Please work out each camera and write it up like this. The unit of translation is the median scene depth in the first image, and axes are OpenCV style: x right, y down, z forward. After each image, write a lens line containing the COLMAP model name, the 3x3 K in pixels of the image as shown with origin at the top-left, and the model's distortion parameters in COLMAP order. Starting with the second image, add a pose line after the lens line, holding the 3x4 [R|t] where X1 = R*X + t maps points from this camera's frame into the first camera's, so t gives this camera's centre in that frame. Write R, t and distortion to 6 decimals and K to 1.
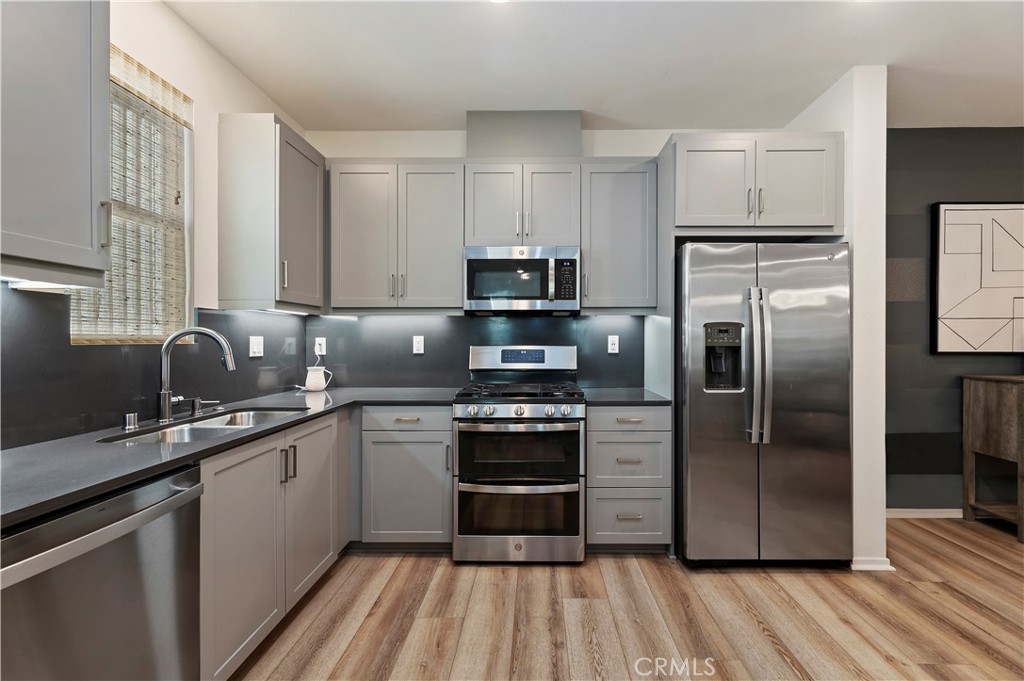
lens RADIAL K [[417.1, 0, 522.2], [0, 417.1, 345.6], [0, 0, 1]] dist [-0.002634, 0.000680]
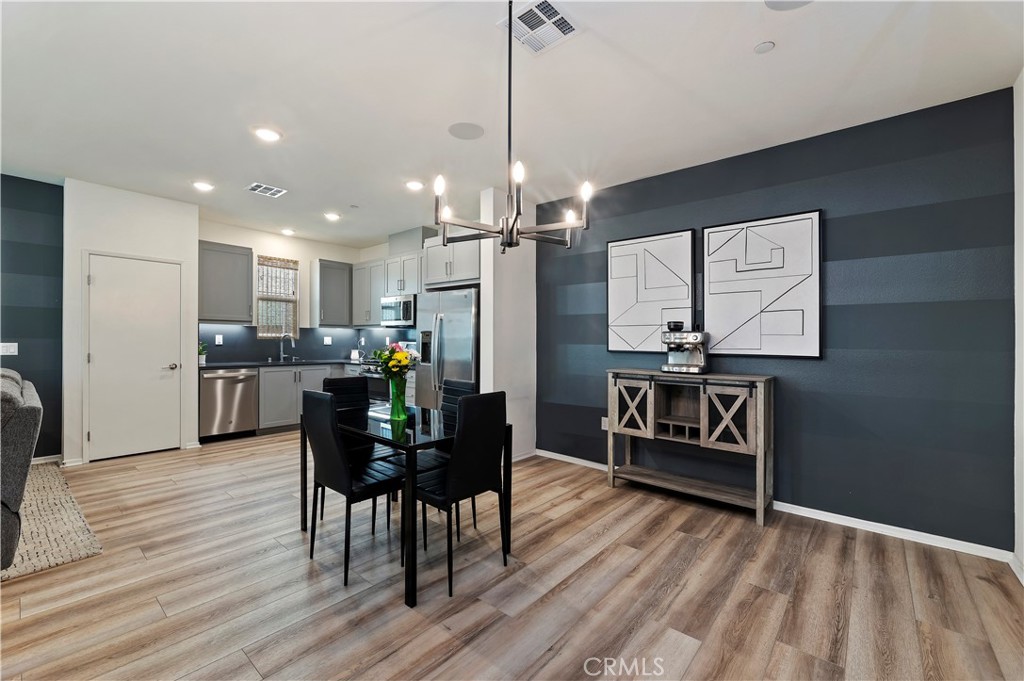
lens RADIAL K [[417.1, 0, 512.4], [0, 417.1, 342.9], [0, 0, 1]] dist [-0.002634, 0.000680]
pose [[0.773325, 0.013925, -0.633856, 2.079974], [-0.017463, 0.999847, 0.000659, -0.005812], [0.633769, 0.010559, 0.773450, -0.335827]]
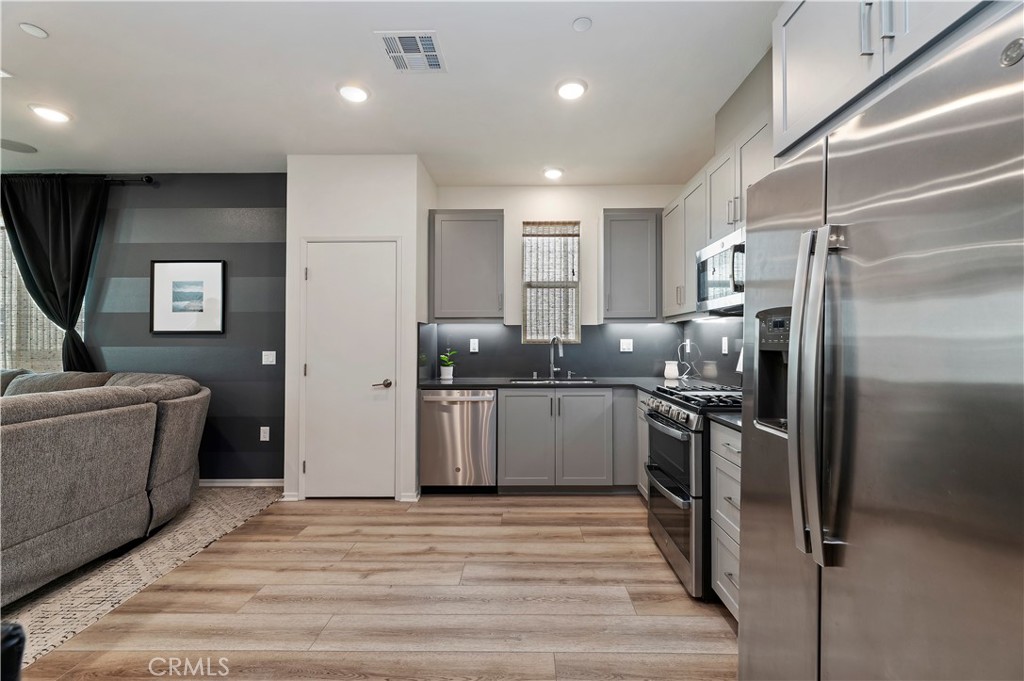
lens RADIAL K [[417.1, 0, 529.3], [0, 417.1, 337.6], [0, 0, 1]] dist [-0.002634, 0.000680]
pose [[0.009248, -0.011429, -0.999892, 1.009468], [-0.004727, 0.999923, -0.011473, -0.007360], [0.999946, 0.004833, 0.009193, 0.651228]]
